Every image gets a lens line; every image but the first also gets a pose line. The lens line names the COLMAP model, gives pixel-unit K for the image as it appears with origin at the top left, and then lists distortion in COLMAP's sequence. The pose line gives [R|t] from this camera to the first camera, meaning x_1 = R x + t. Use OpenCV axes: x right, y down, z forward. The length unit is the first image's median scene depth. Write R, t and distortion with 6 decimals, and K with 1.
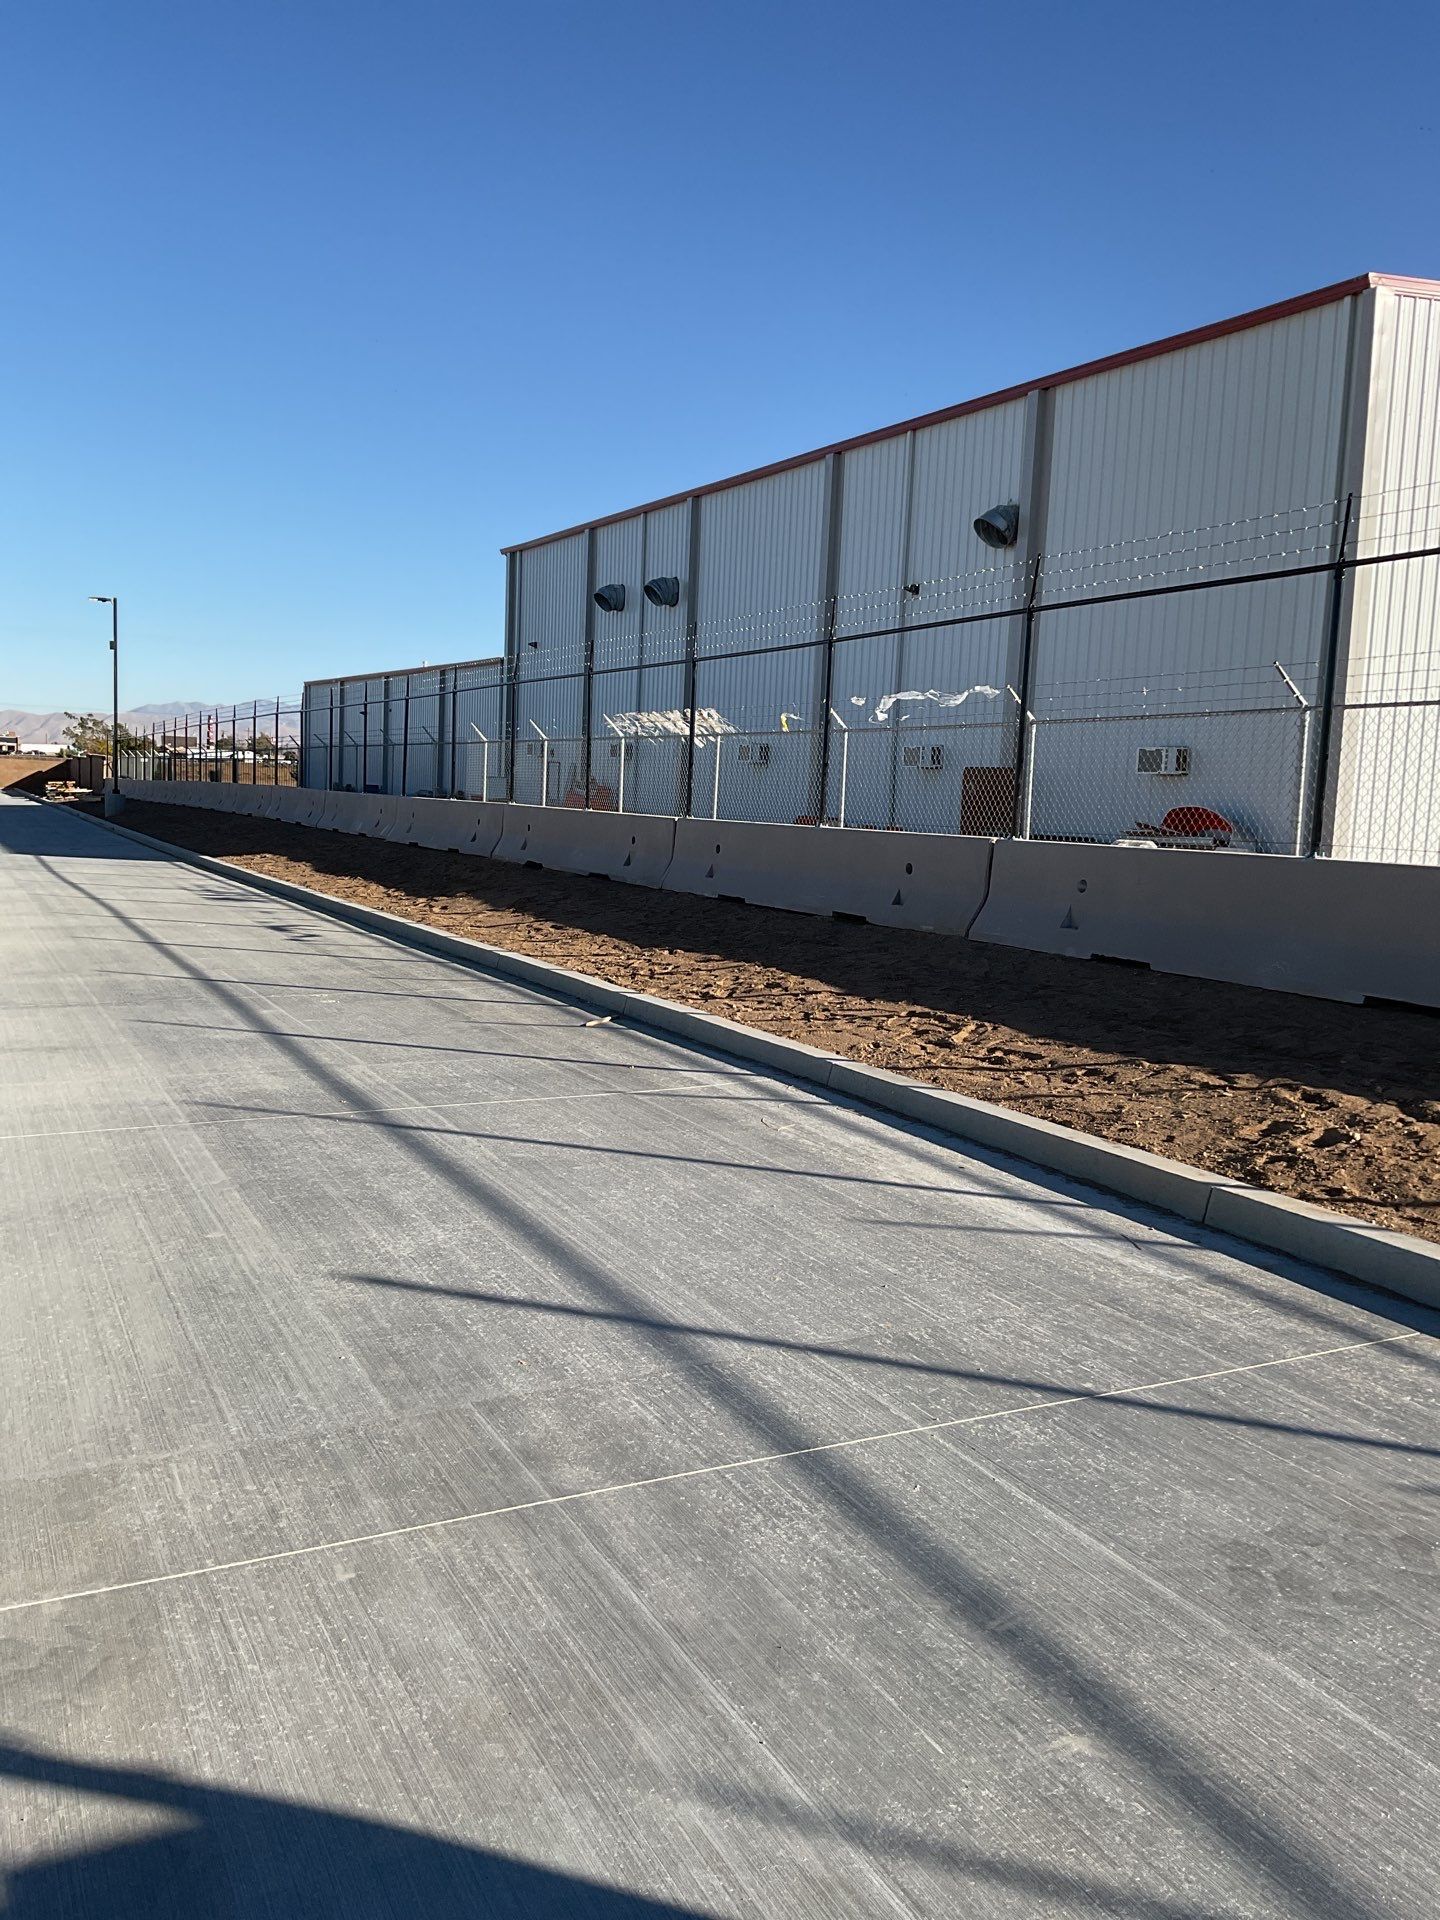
lens RADIAL K [[1537.9, 0, 720.0], [0, 1537.9, 960.0], [0, 0, 1]] dist [0.121657, -0.231317]
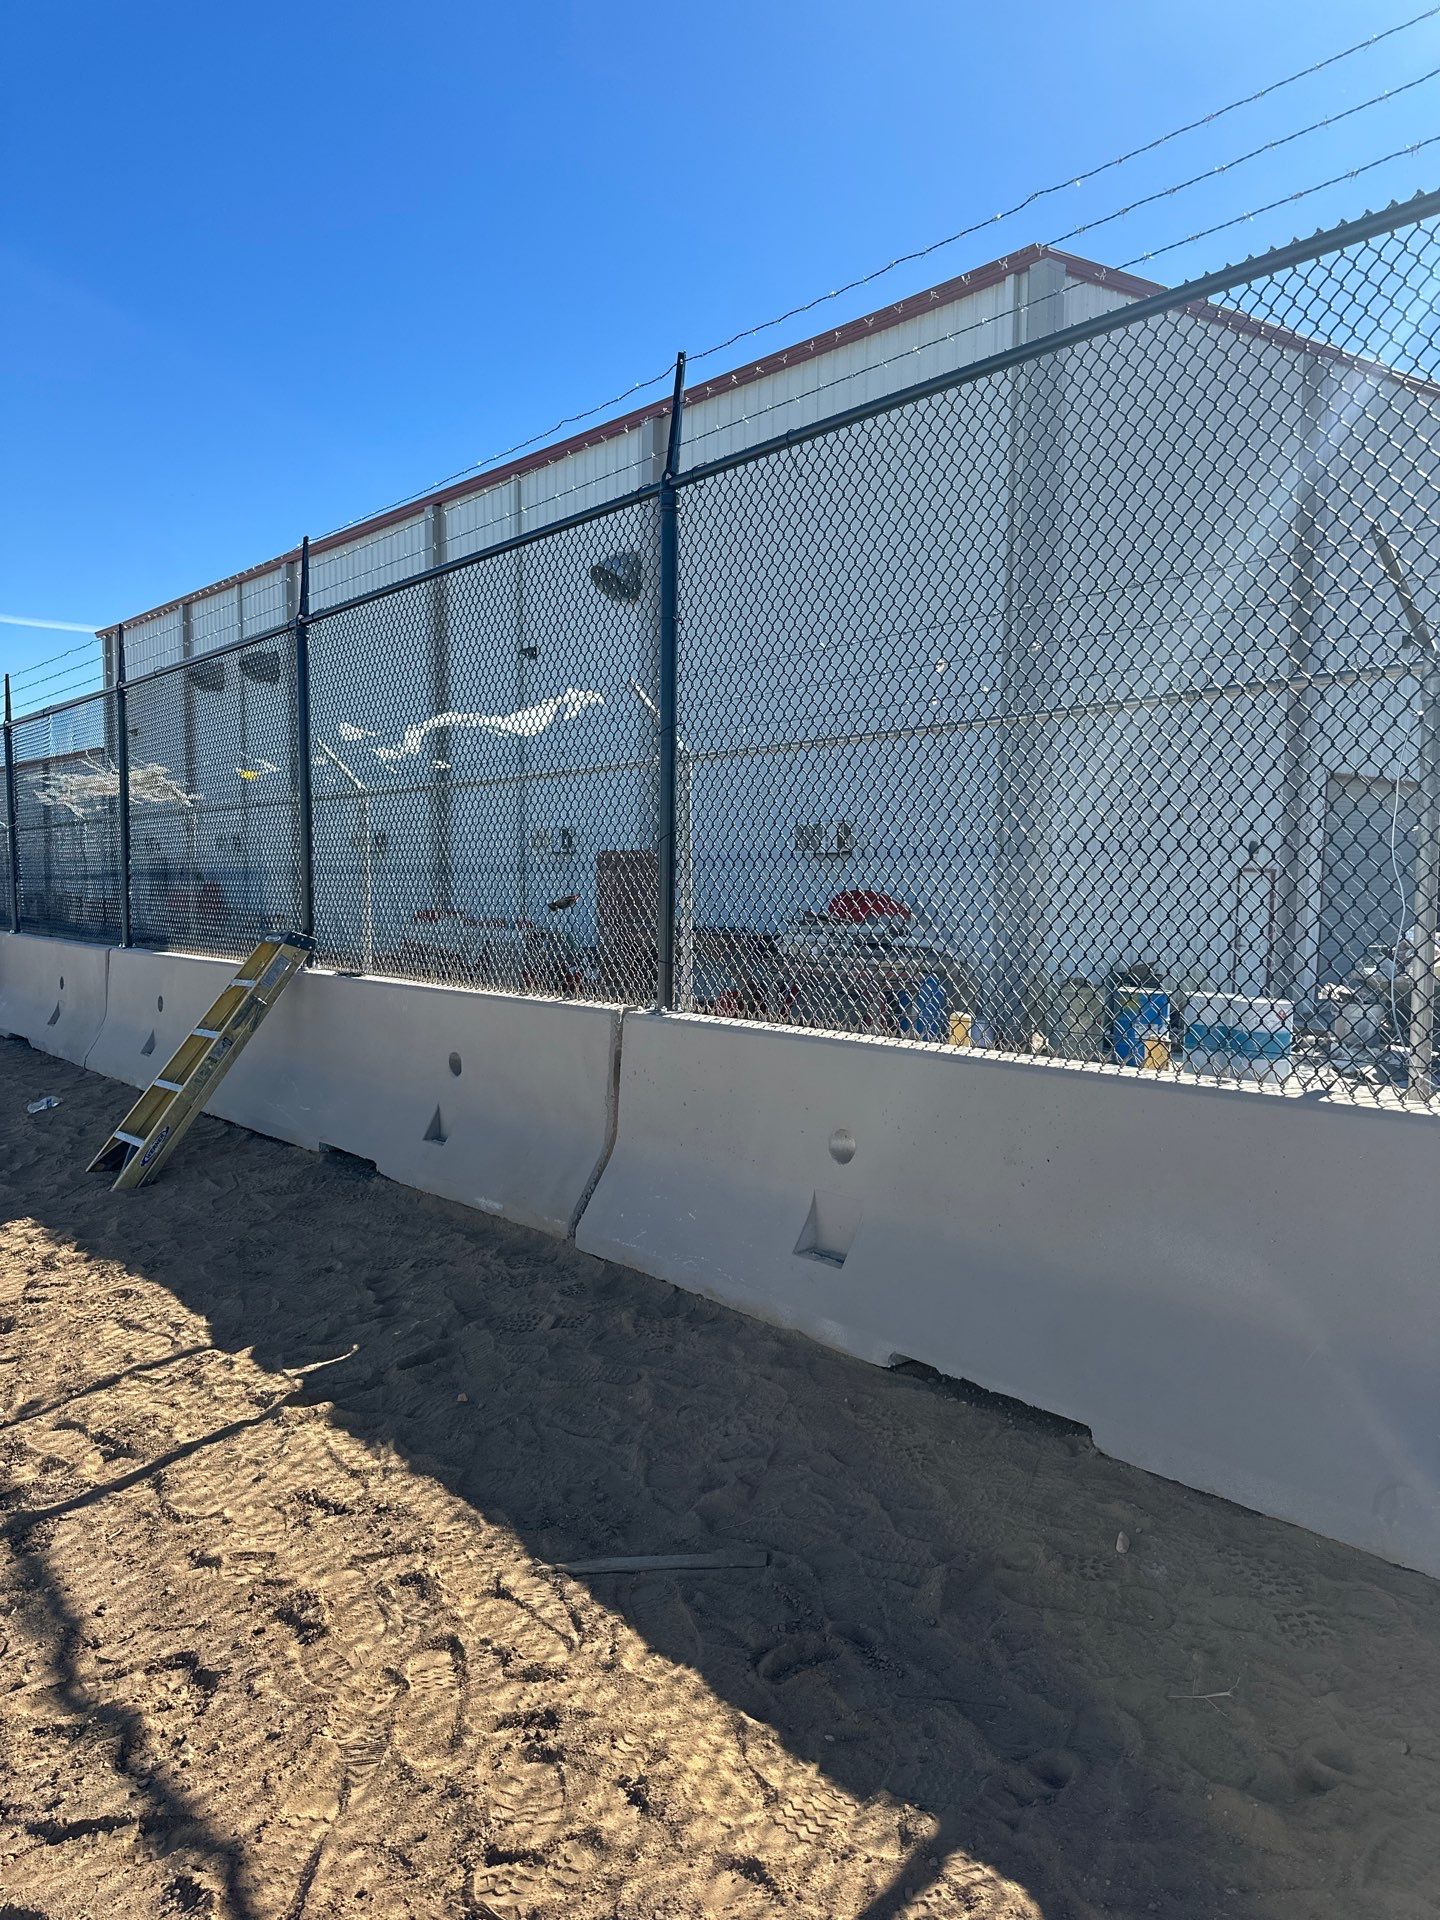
lens RADIAL K [[1537.9, 0, 720.0], [0, 1537.9, 960.0], [0, 0, 1]] dist [0.121657, -0.231317]
pose [[0.973359, -0.049076, 0.223974, 0.023759], [0.061042, 0.997037, -0.046817, -0.015799], [-0.221012, 0.059242, 0.973470, 0.125169]]
